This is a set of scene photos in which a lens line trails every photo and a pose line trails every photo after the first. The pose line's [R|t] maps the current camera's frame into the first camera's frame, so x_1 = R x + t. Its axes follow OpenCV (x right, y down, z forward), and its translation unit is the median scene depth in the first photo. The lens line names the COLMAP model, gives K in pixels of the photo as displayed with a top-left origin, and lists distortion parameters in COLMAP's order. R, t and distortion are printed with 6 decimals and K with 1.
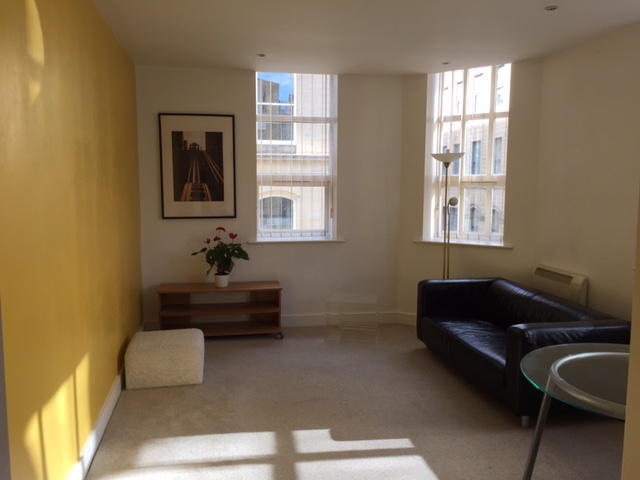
lens RADIAL K [[548.6, 0, 320.0], [0, 548.6, 240.0], [0, 0, 1]] dist [0.084241, -0.136709]
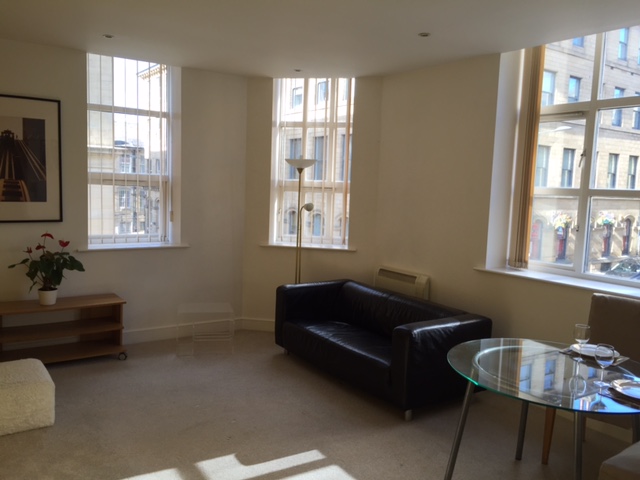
lens RADIAL K [[548.6, 0, 320.0], [0, 548.6, 240.0], [0, 0, 1]] dist [0.084241, -0.136709]
pose [[0.910282, -0.012481, 0.413801, -0.150348], [0.009962, 0.999916, 0.008246, -0.015837], [-0.413870, -0.003384, 0.910330, 0.059742]]
